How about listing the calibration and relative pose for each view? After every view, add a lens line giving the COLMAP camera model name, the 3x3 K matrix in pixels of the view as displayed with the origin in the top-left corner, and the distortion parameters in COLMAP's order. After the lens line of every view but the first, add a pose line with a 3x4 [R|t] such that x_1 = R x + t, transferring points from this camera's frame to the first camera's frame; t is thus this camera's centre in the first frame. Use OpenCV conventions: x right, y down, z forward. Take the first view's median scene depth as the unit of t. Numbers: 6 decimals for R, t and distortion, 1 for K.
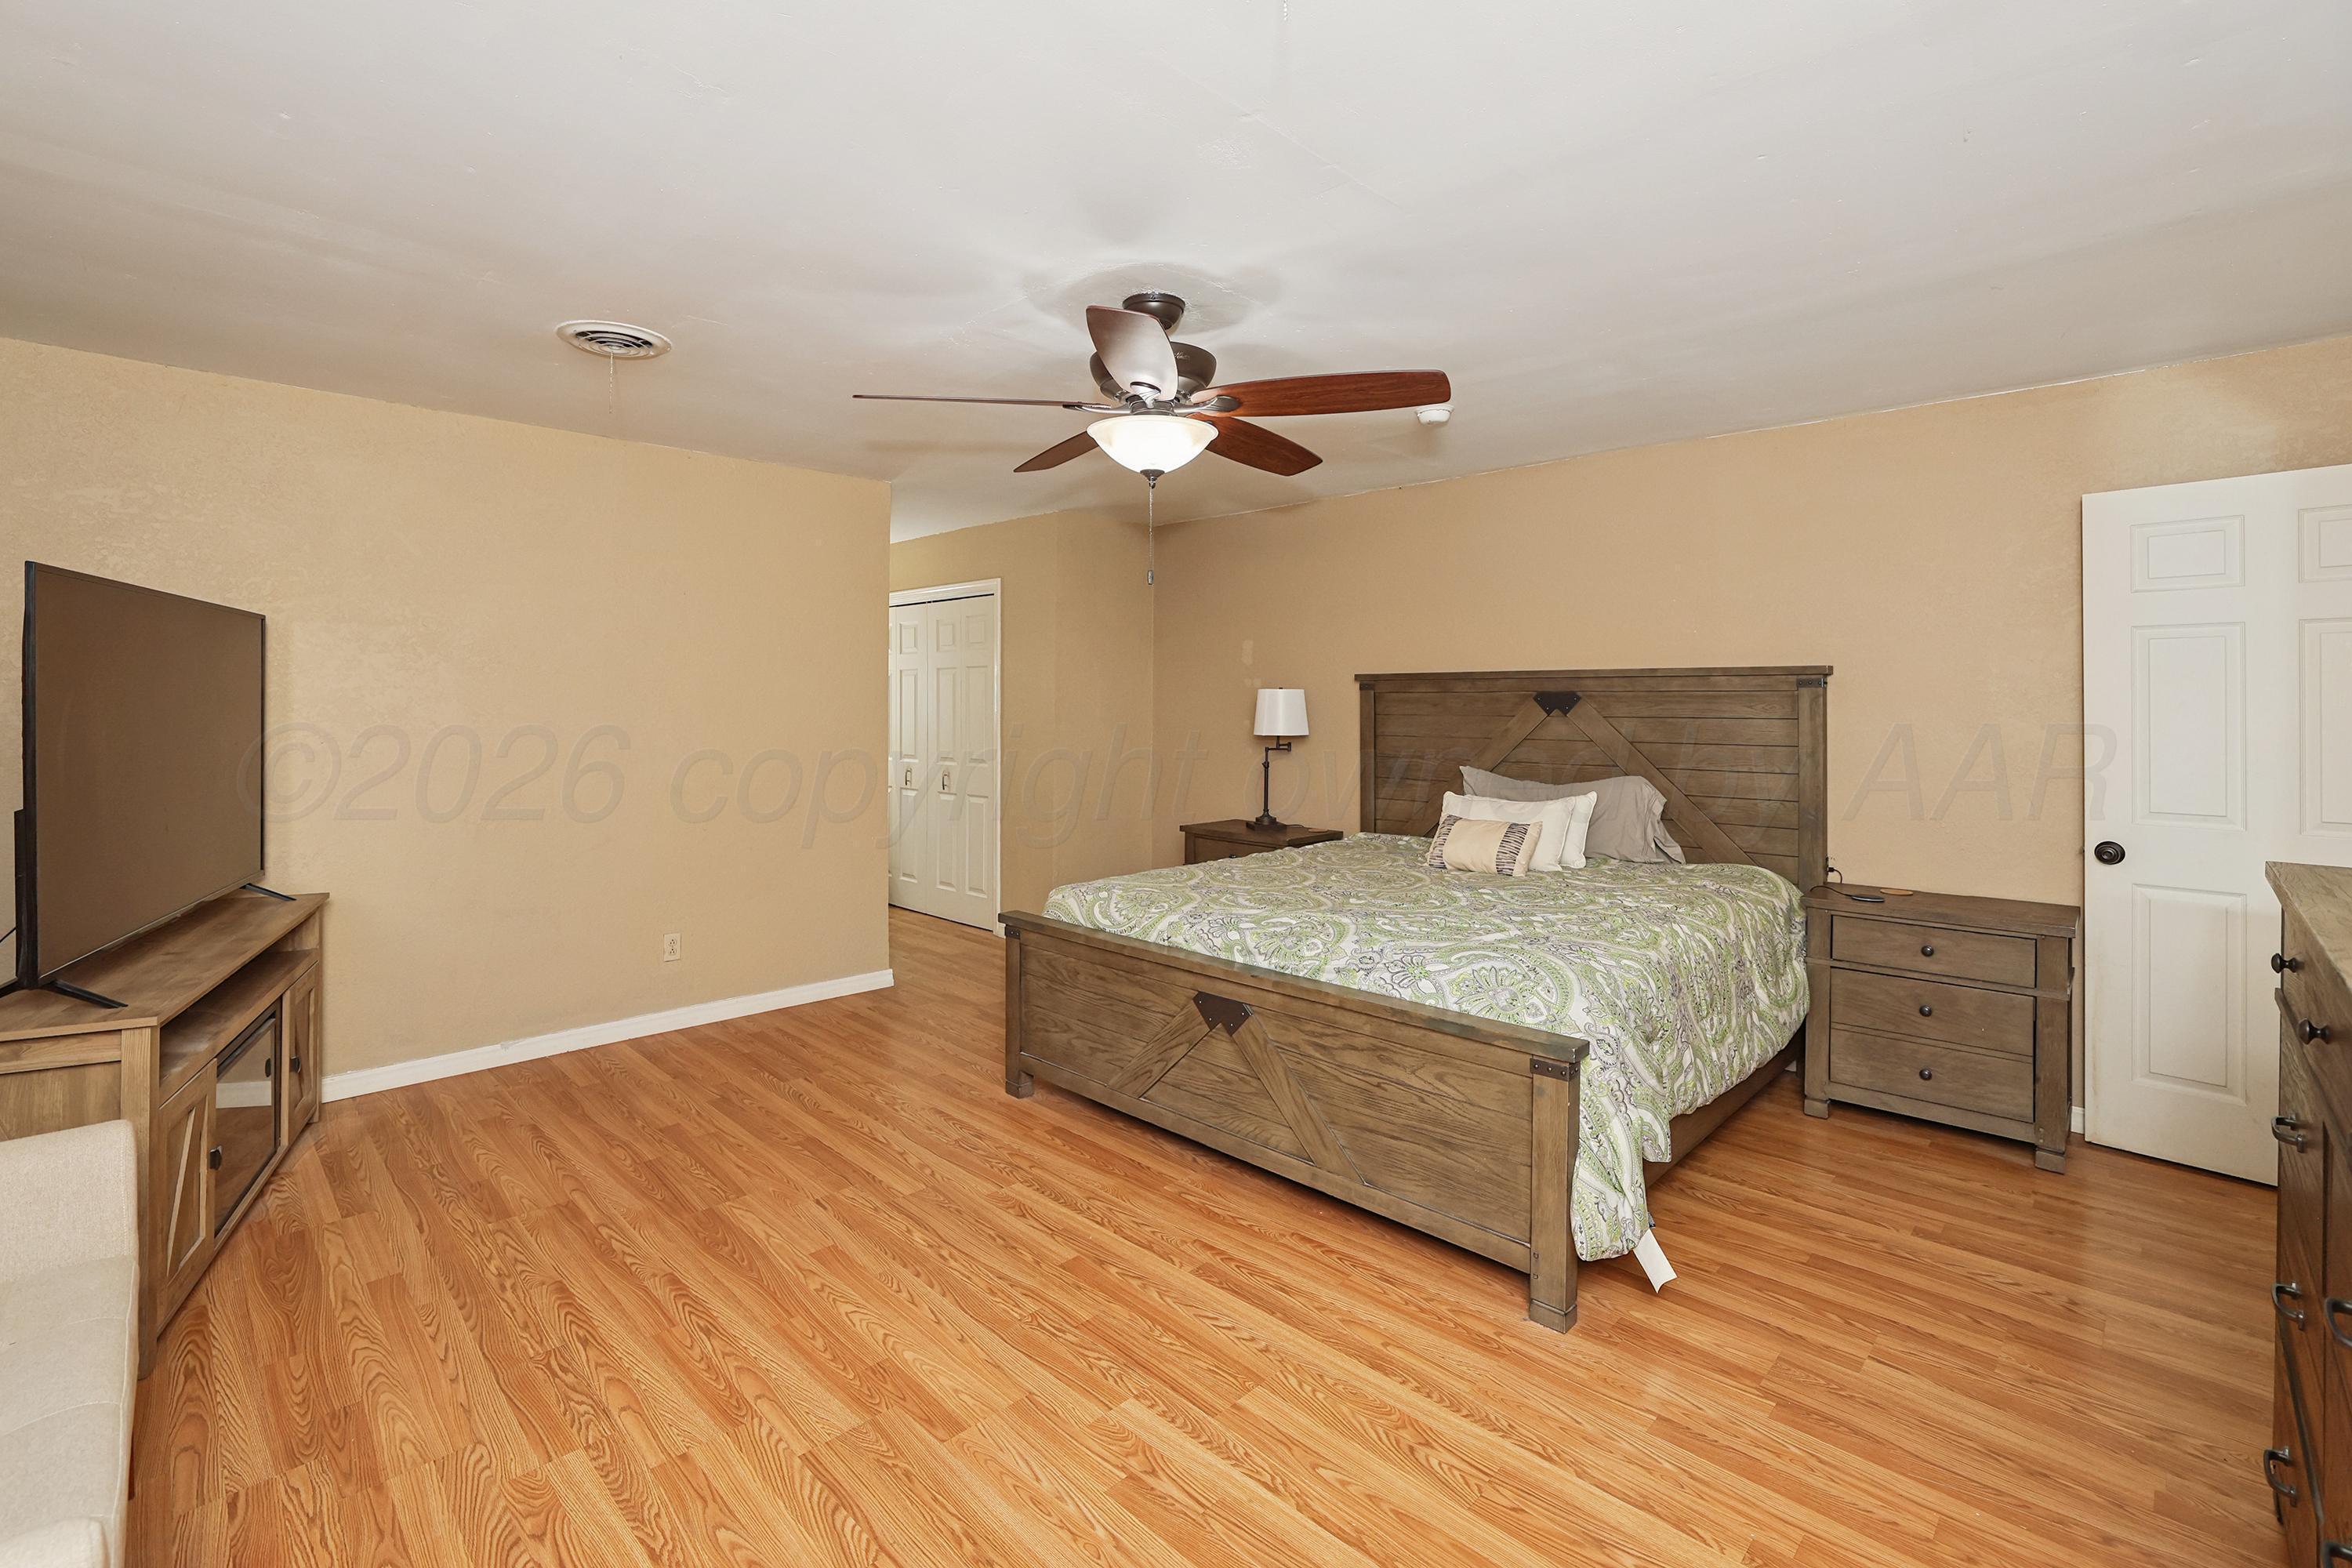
lens RADIAL K [[1039.4, 0, 1171.8], [0, 1039.4, 698.4], [0, 0, 1]] dist [-0.042951, 0.015378]
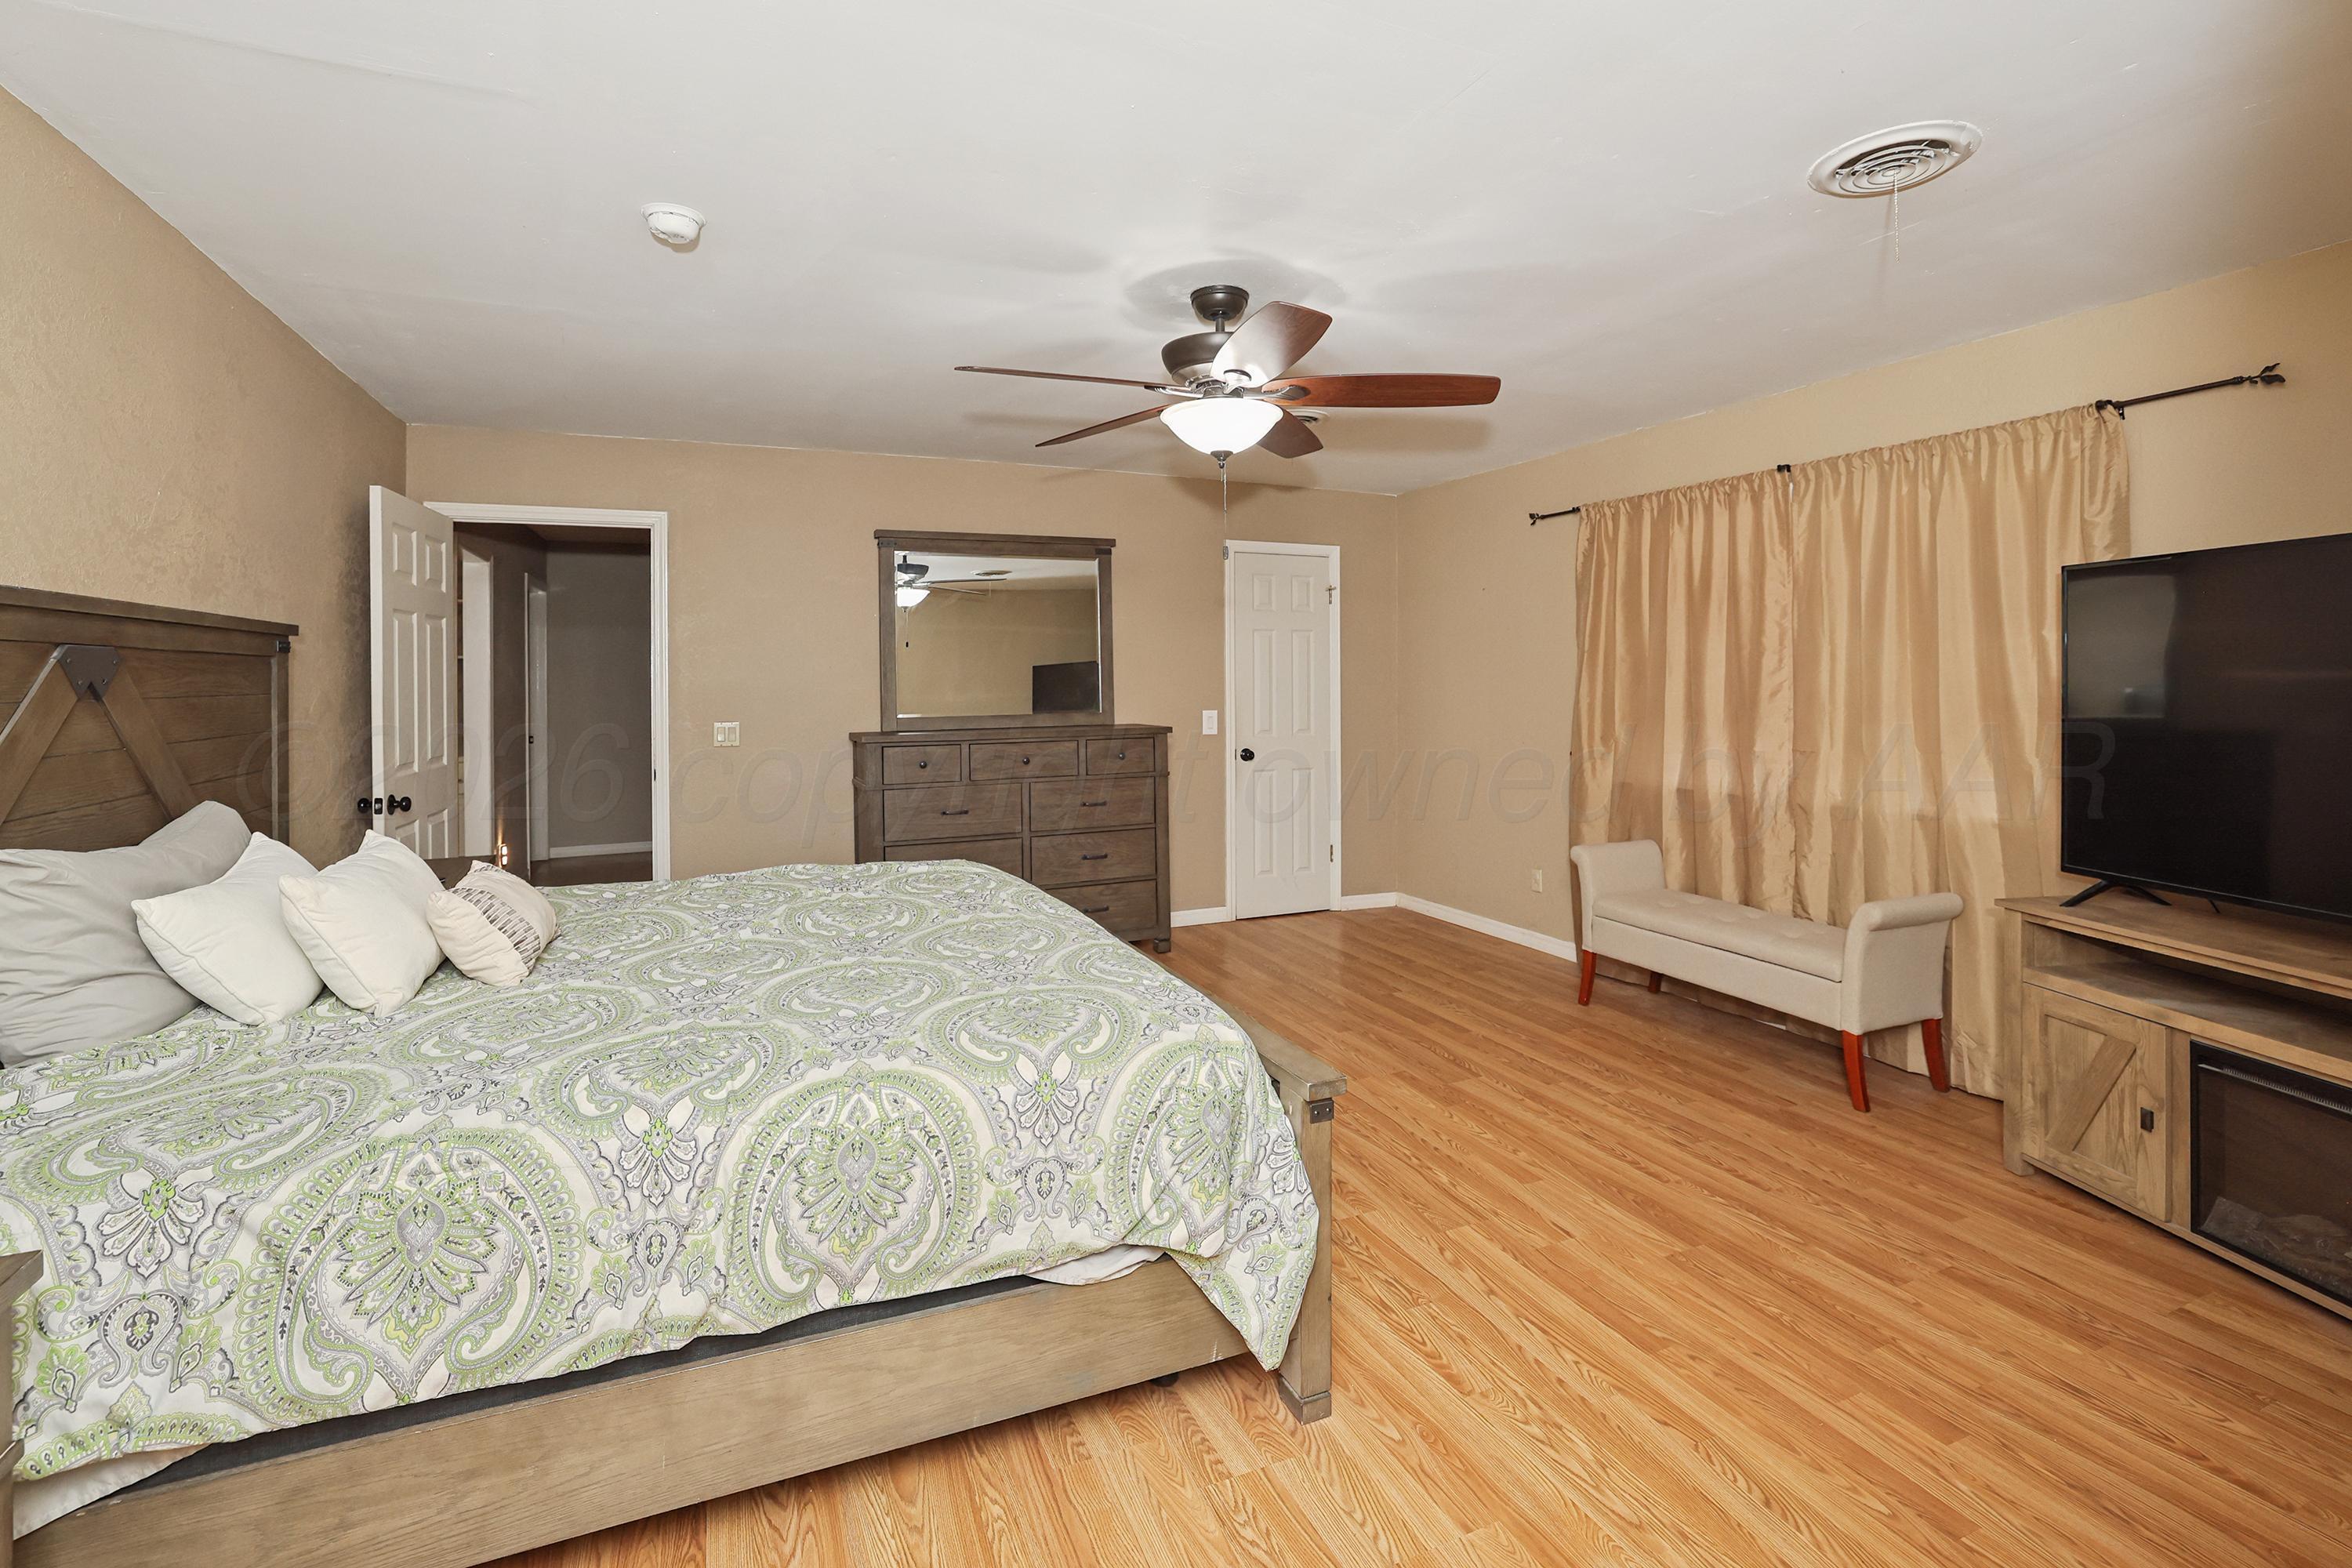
lens RADIAL K [[1039.4, 0, 1171.8], [0, 1039.4, 698.4], [0, 0, 1]] dist [-0.042951, 0.015378]
pose [[-0.926975, -0.006866, 0.375060, -0.369253], [0.000724, 0.999798, 0.020094, 0.014460], [-0.375123, 0.018898, -0.926783, 2.004245]]
